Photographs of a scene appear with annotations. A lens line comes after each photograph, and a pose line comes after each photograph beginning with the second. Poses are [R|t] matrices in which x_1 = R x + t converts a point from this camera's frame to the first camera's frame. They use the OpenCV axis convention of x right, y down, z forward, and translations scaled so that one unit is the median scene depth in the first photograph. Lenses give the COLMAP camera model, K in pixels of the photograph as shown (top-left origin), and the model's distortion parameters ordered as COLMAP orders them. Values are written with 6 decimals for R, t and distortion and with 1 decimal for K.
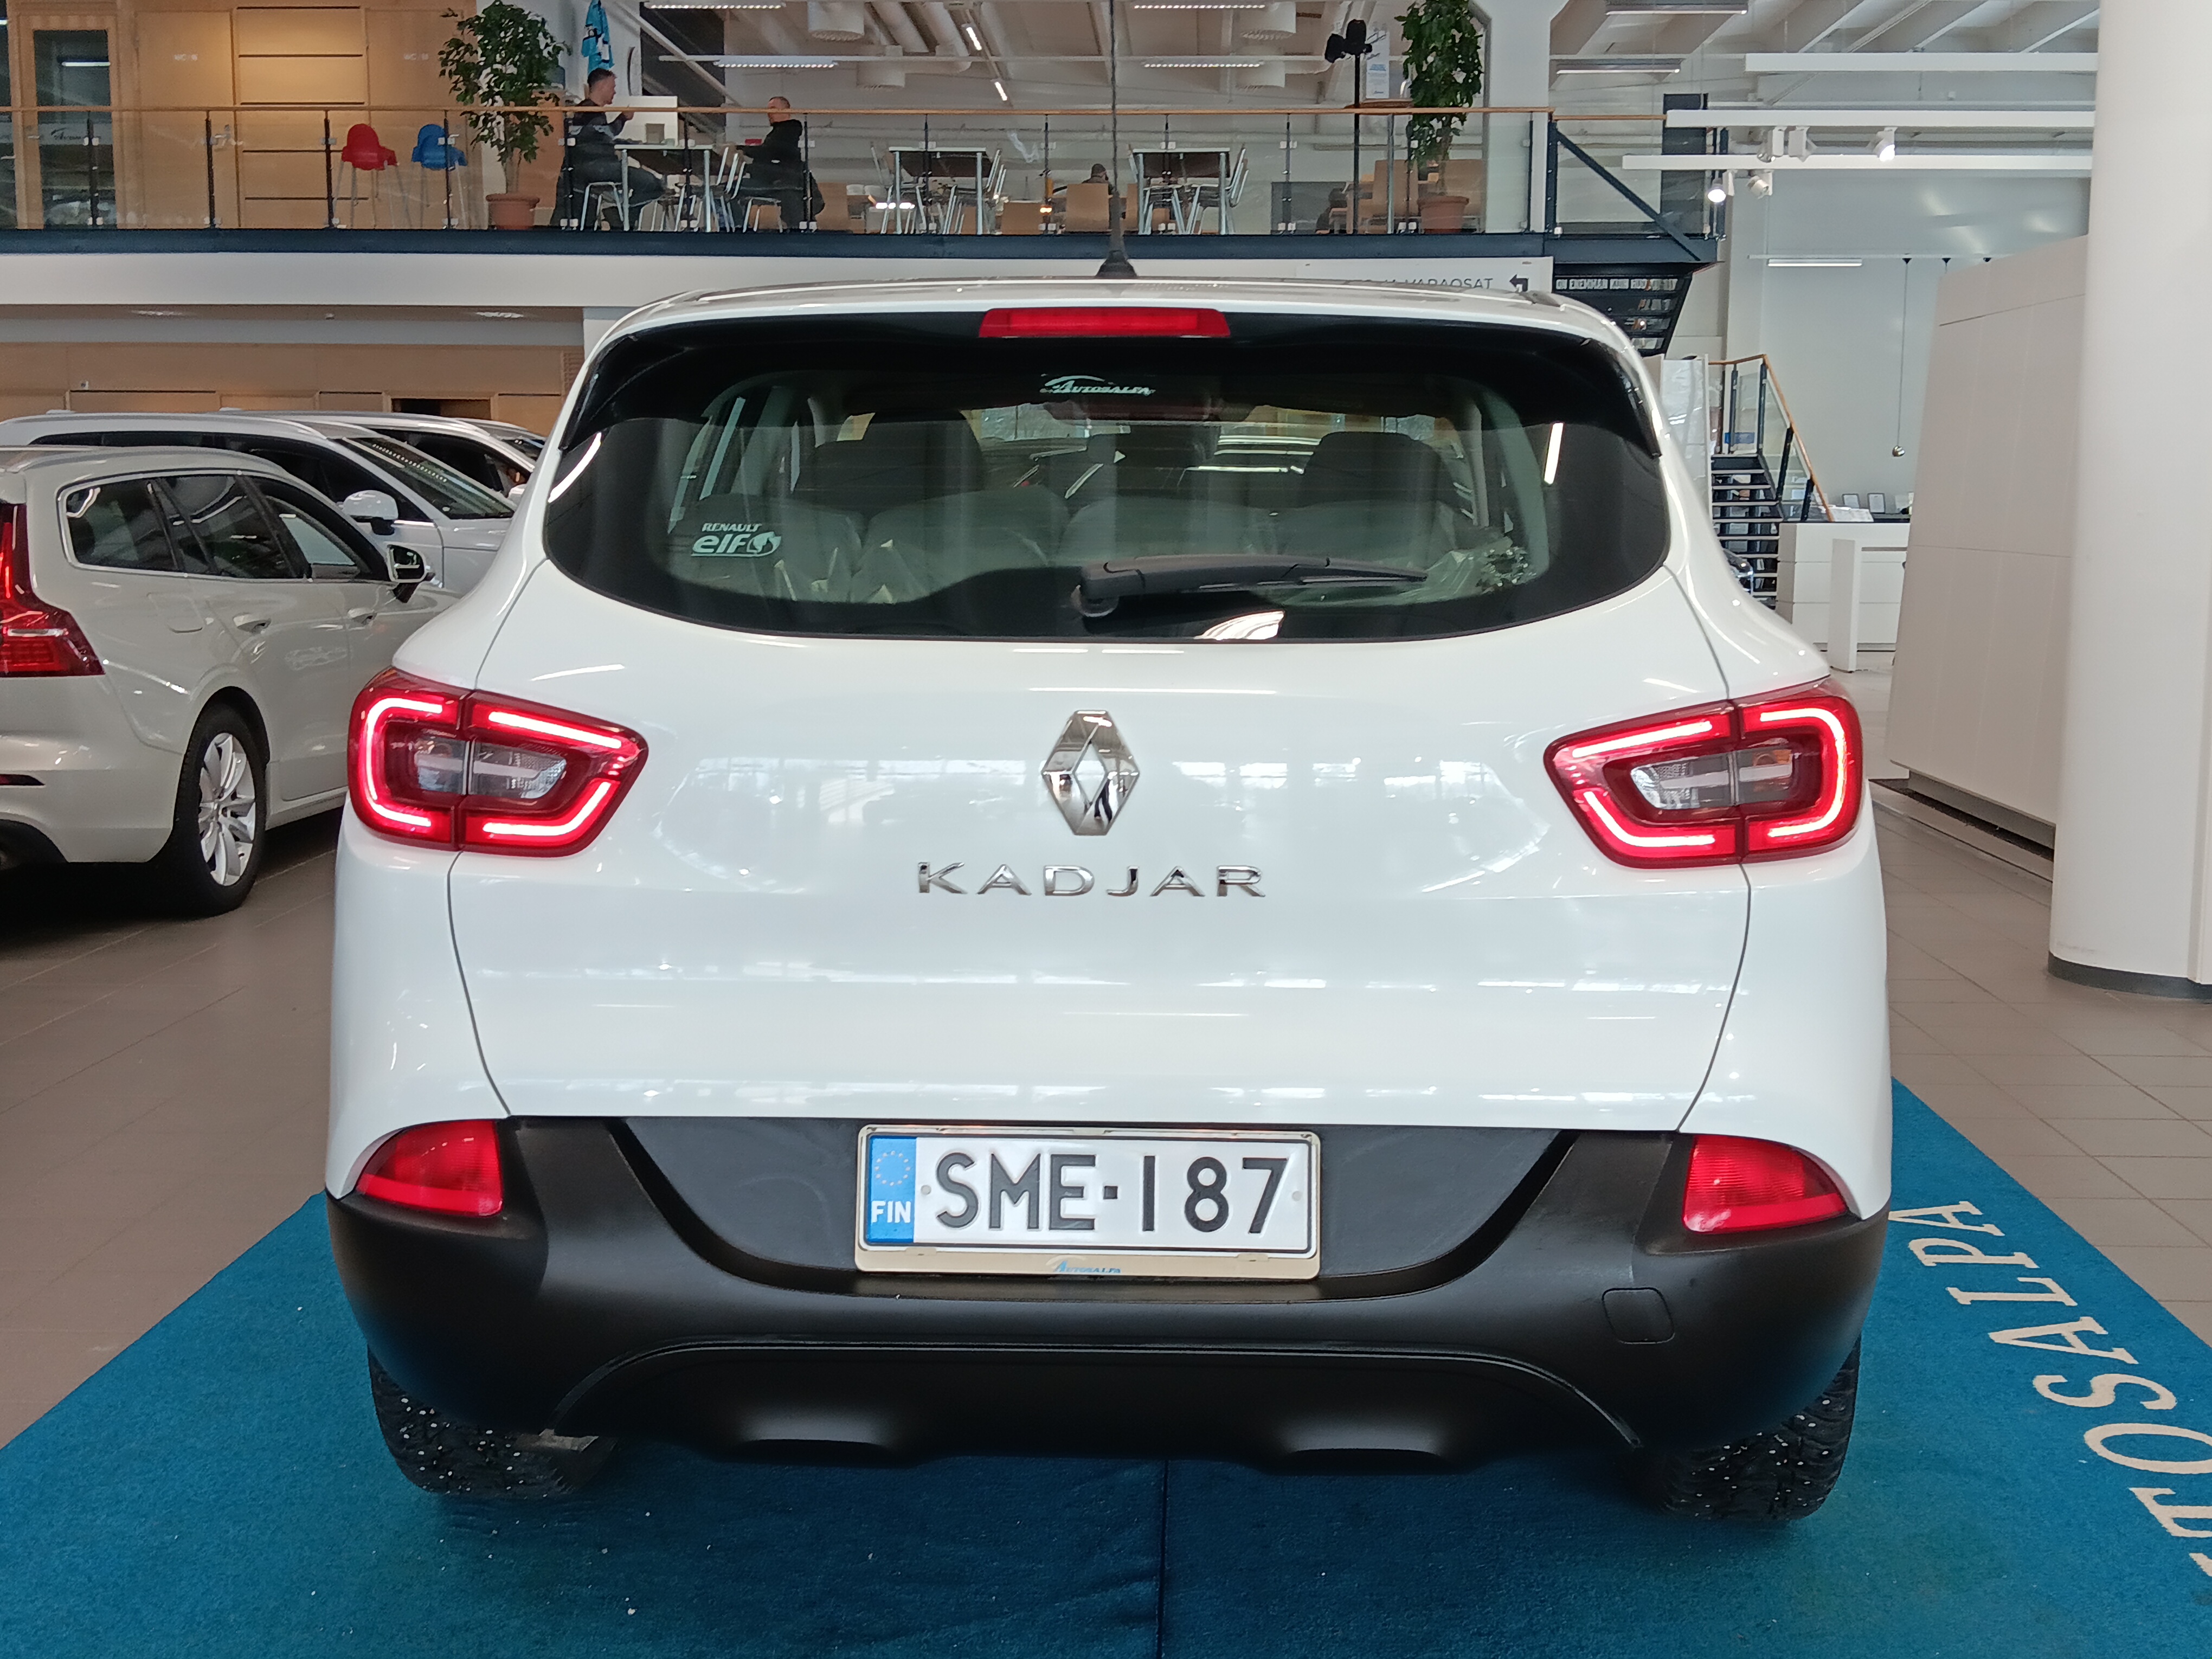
lens RADIAL K [[2563.3, 0, 1106.0], [0, 2563.3, 829.5], [0, 0, 1]] dist [0.096612, -0.233701]
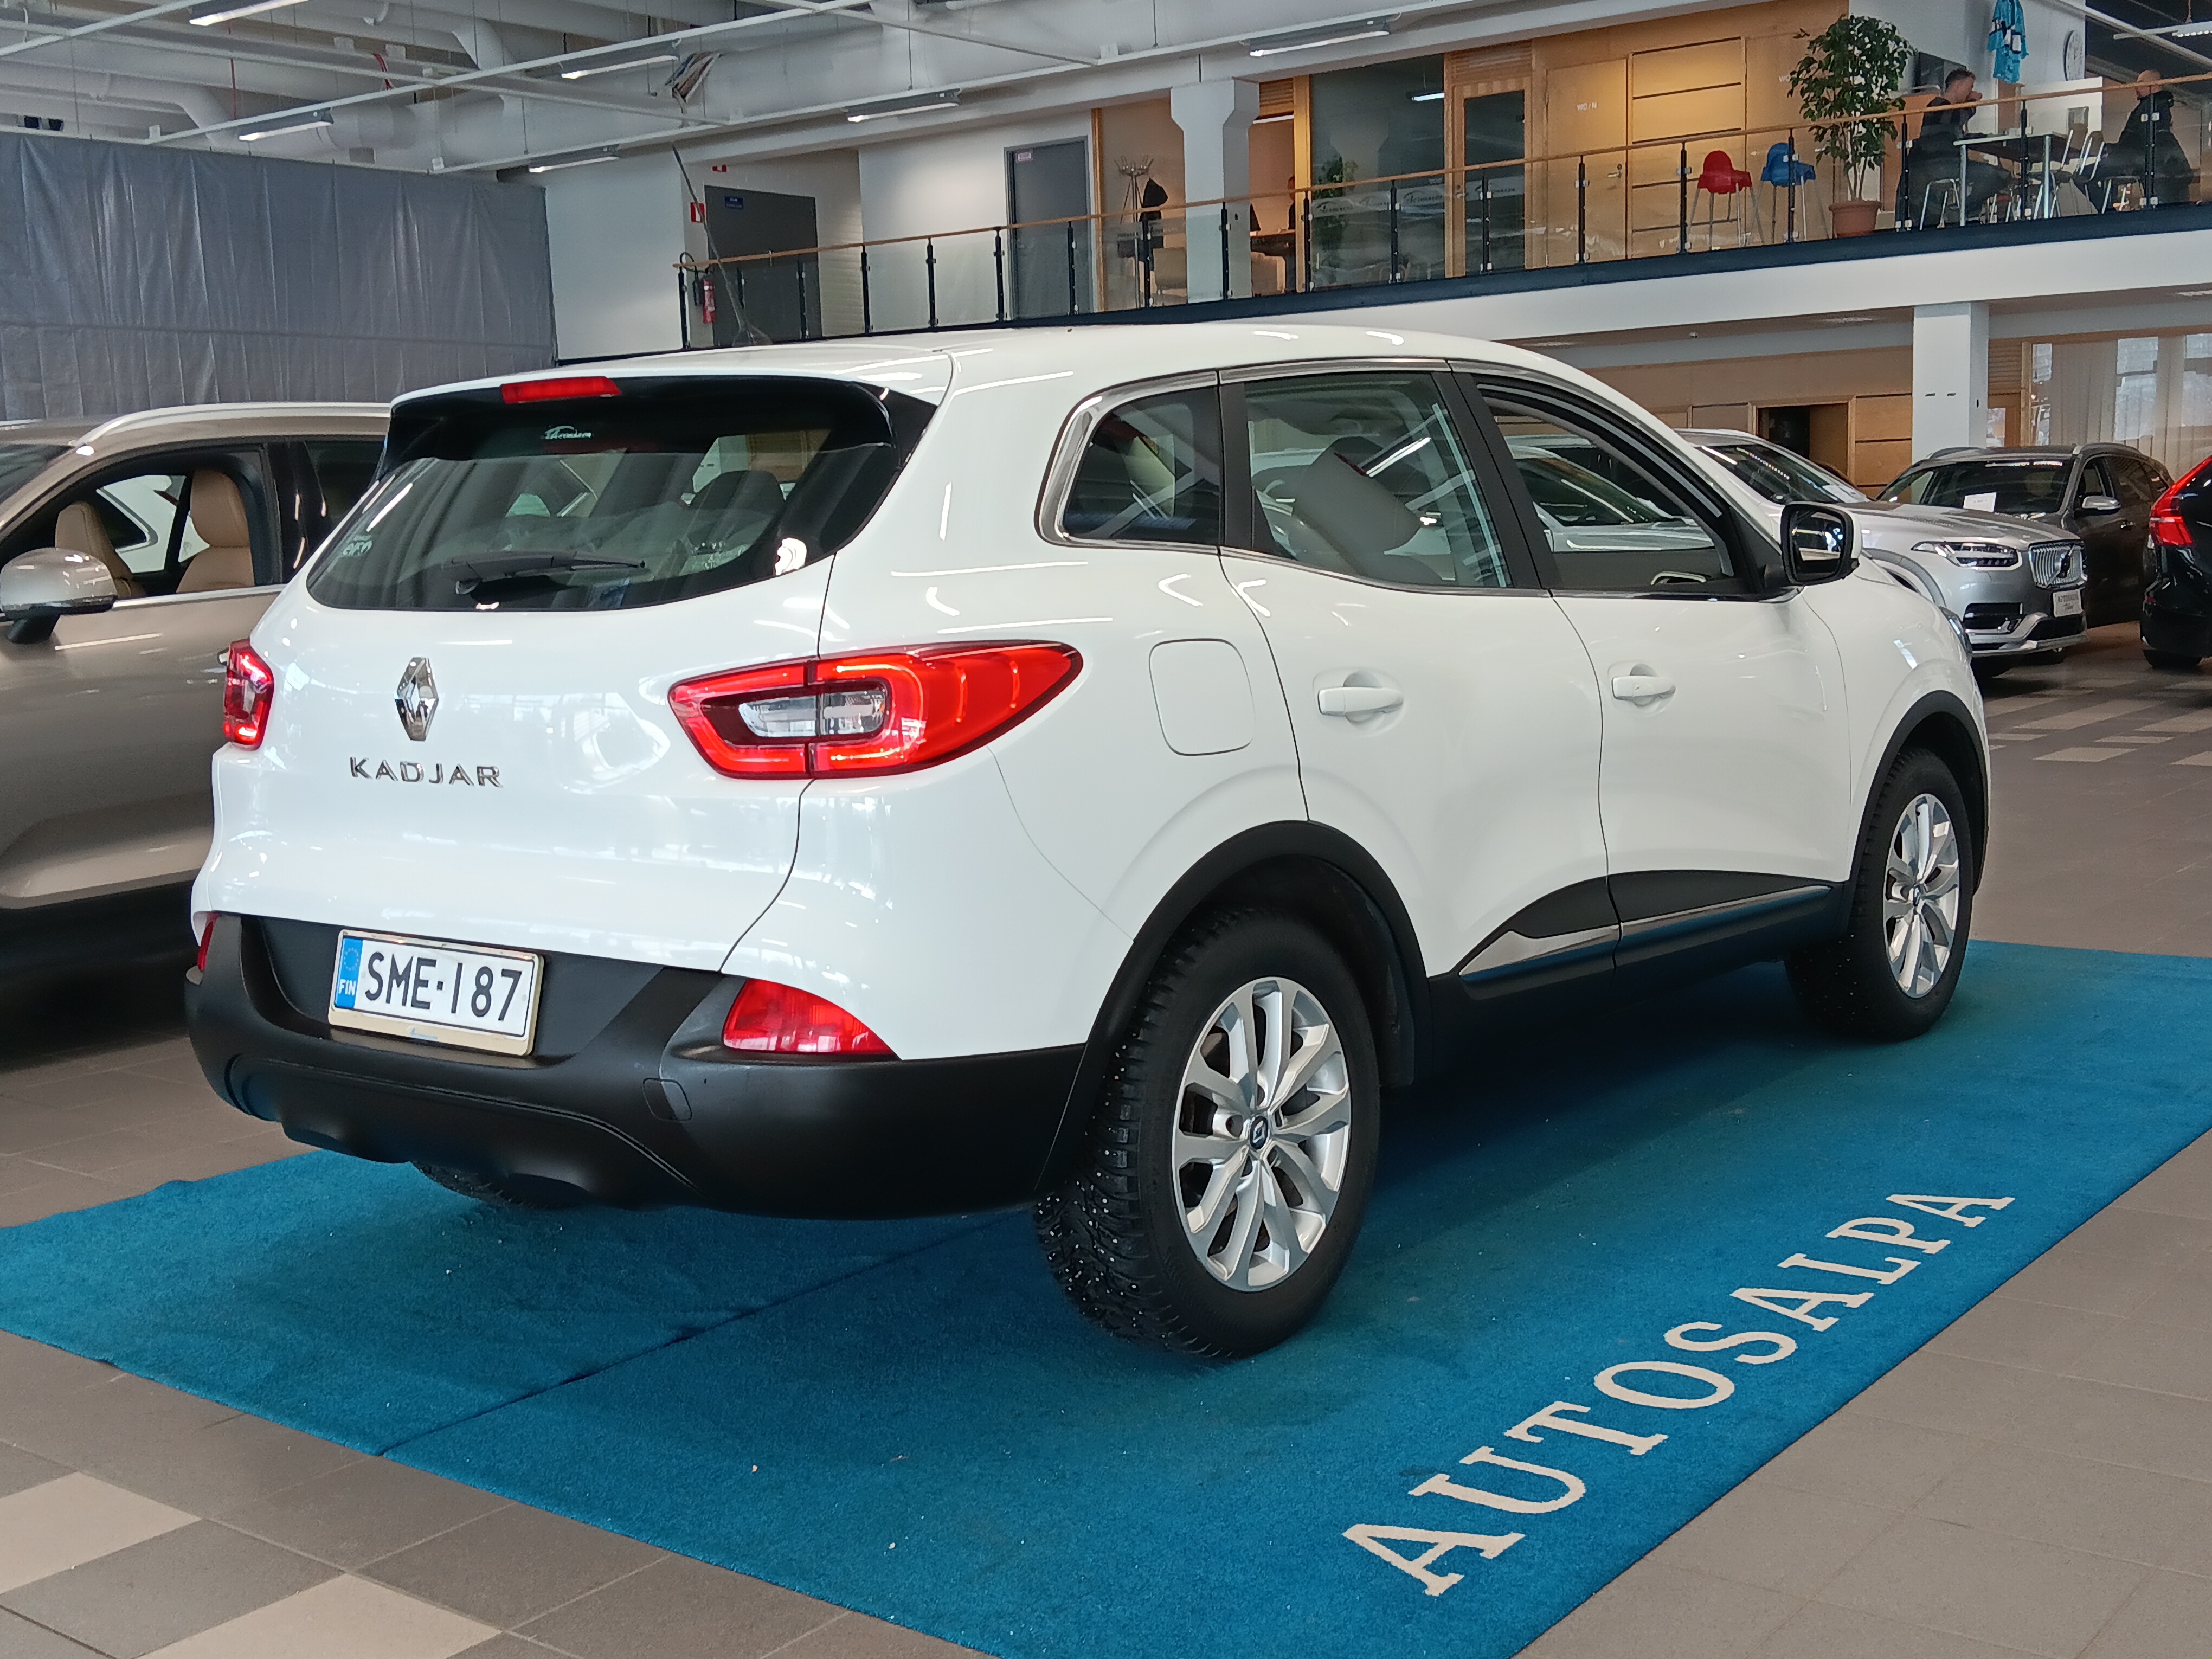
lens RADIAL K [[2534.8, 0, 1108.5], [0, 2534.8, 814.4], [0, 0, 1]] dist [0.177037, -0.432018]
pose [[0.811817, 0.041009, -0.582470, 0.840474], [-0.044811, 0.998964, 0.007877, 0.010658], [0.582190, 0.019706, 0.812814, 0.020856]]
